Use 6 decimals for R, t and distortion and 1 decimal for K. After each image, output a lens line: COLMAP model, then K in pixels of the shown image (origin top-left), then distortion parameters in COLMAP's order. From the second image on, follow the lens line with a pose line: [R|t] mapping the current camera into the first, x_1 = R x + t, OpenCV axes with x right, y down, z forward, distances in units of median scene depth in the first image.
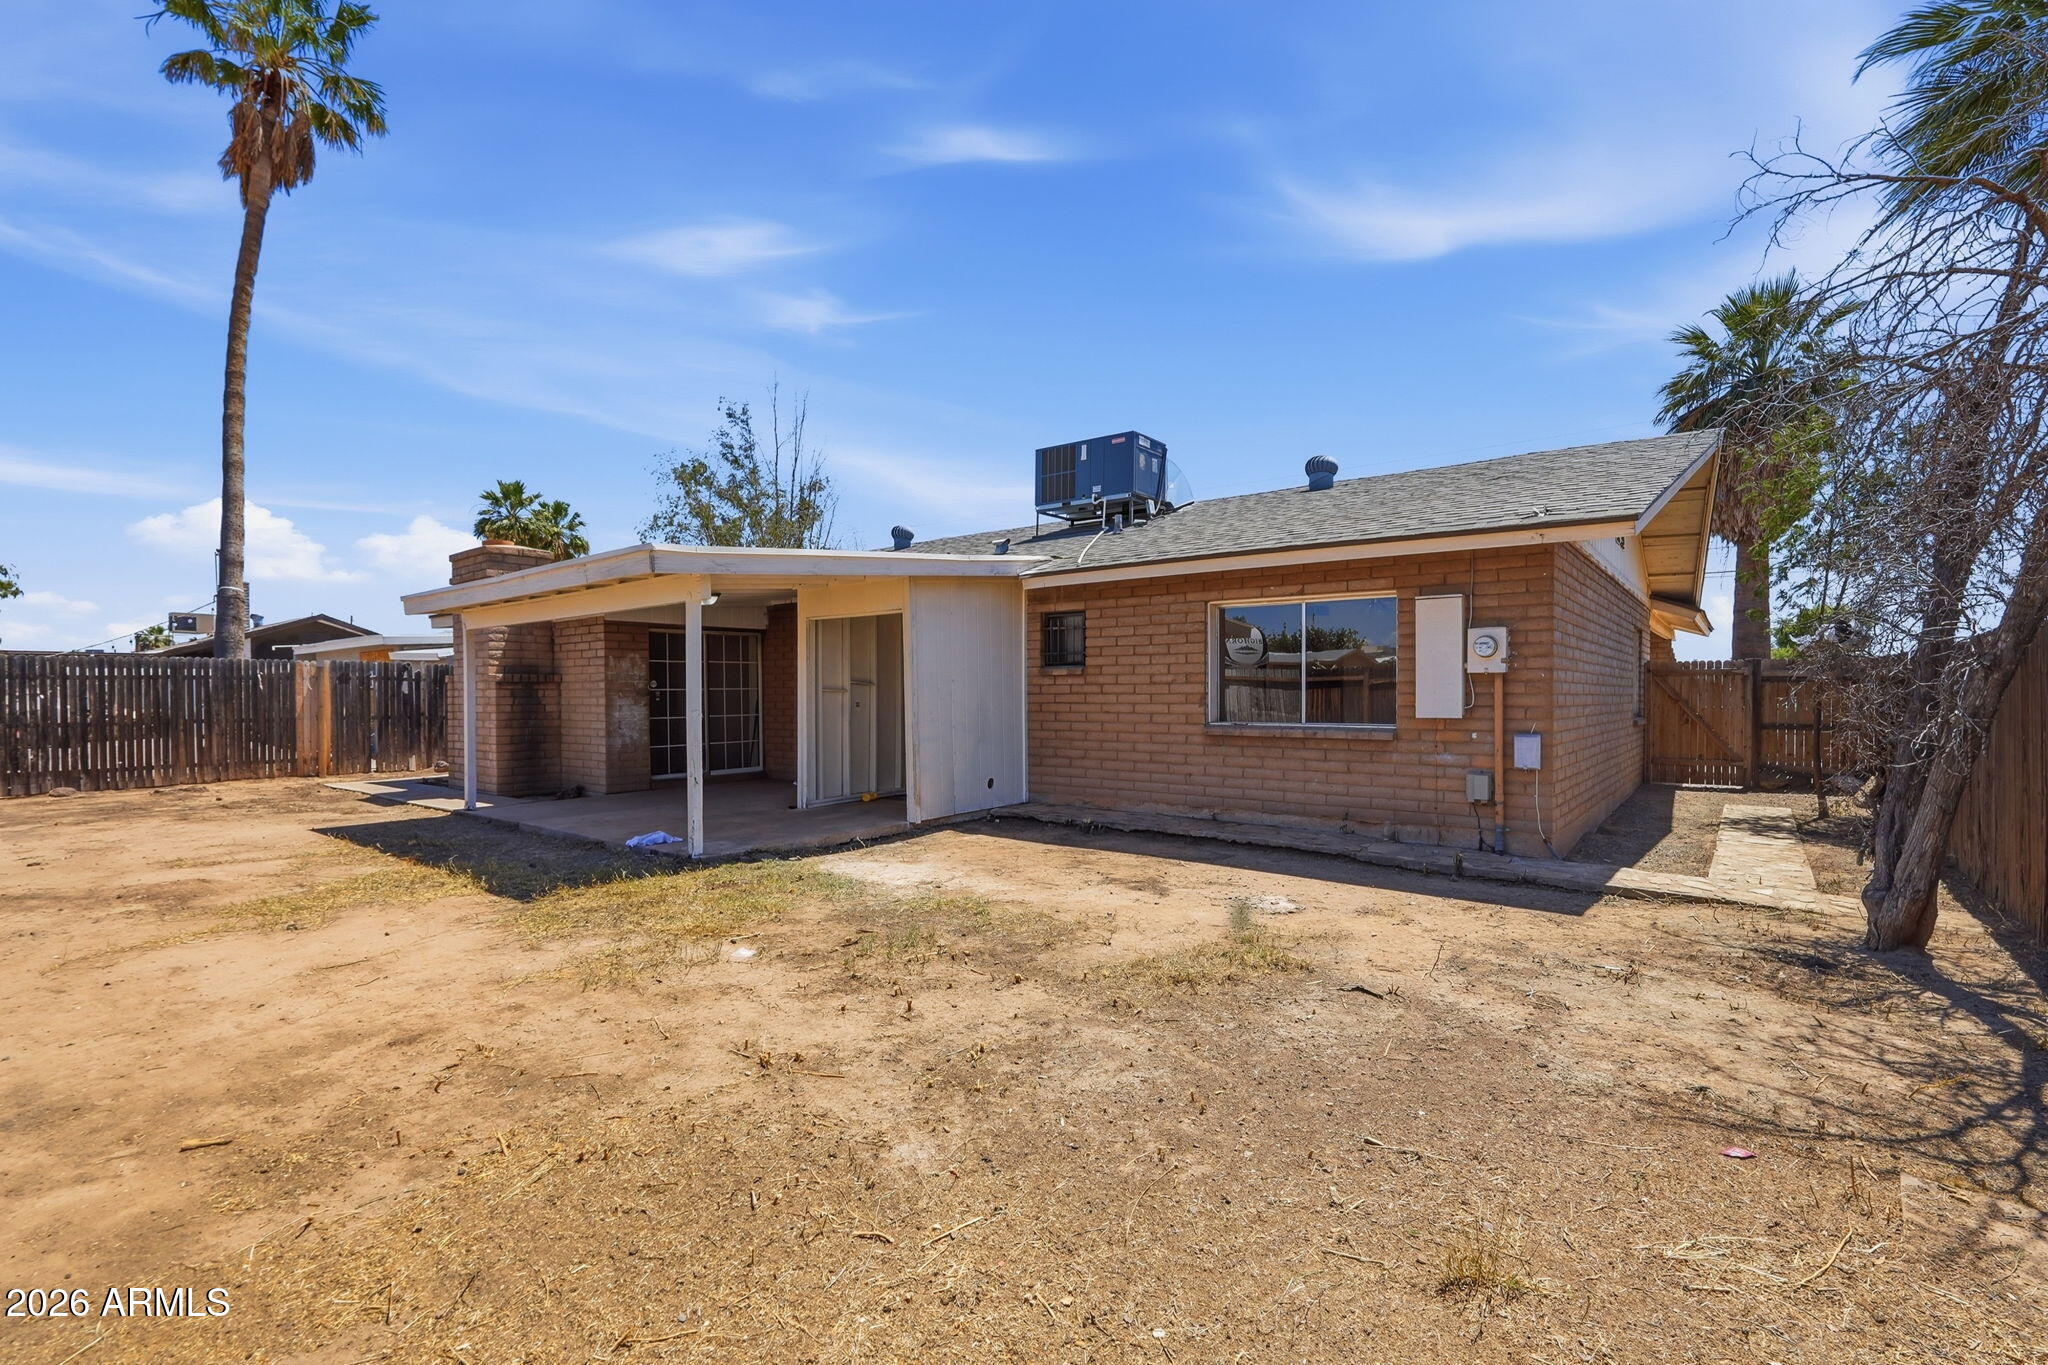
lens RADIAL K [[913.2, 0, 1045.2], [0, 913.2, 713.5], [0, 0, 1]] dist [-0.009927, 0.008217]
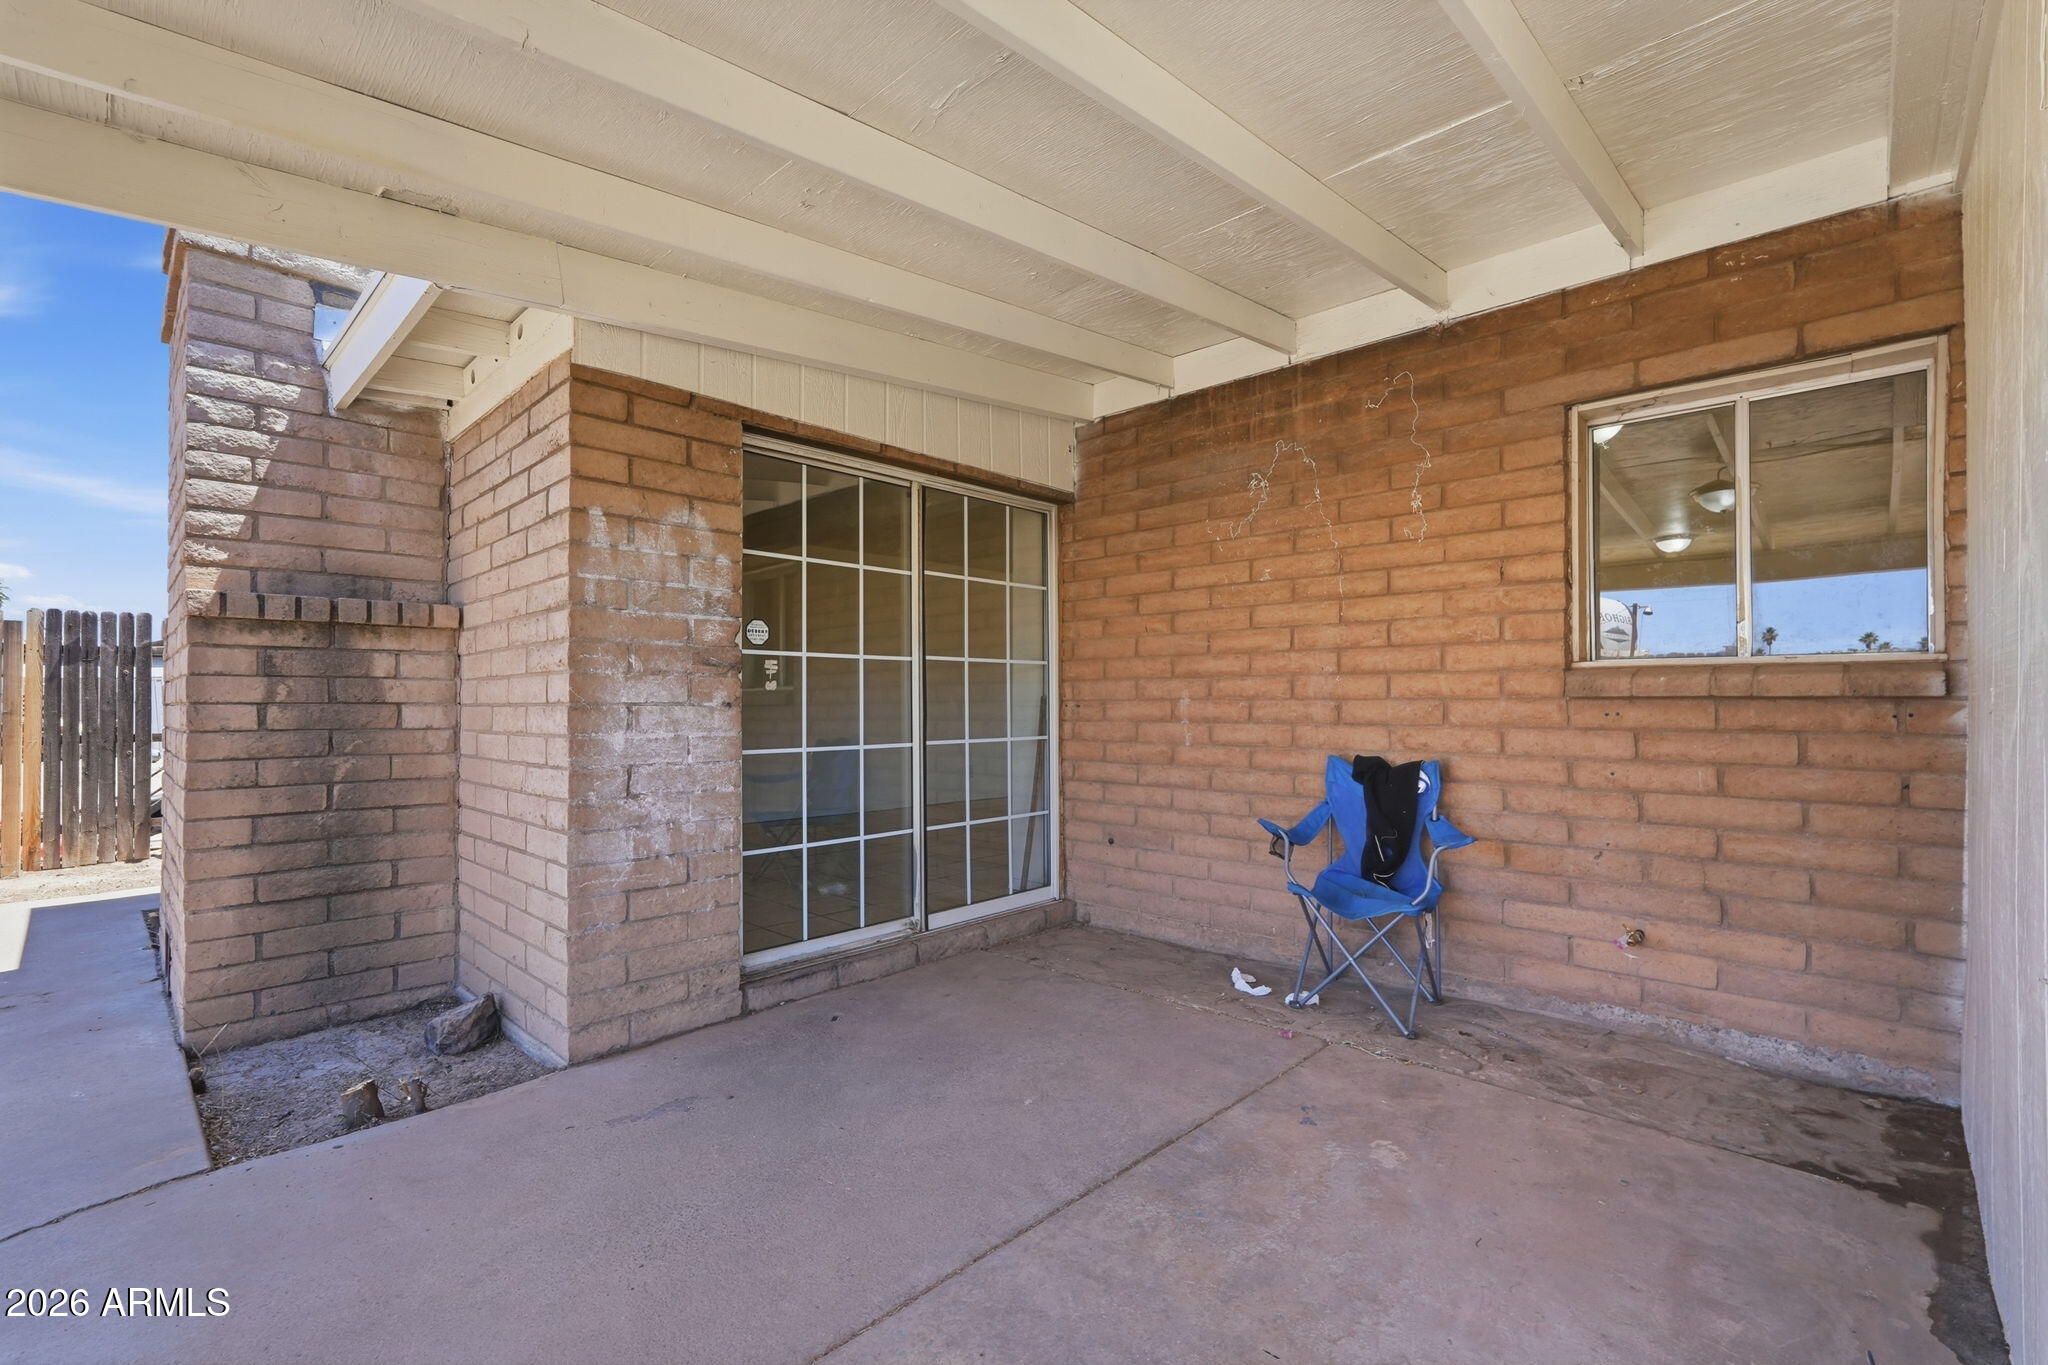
lens RADIAL K [[913.2, 0, 1038.3], [0, 913.2, 702.8], [0, 0, 1]] dist [-0.009927, 0.008217]
pose [[0.994074, -0.000367, -0.108708, -0.320366], [-0.002485, 0.999656, -0.026104, -0.003094], [0.108681, 0.026220, 0.993731, 0.748008]]
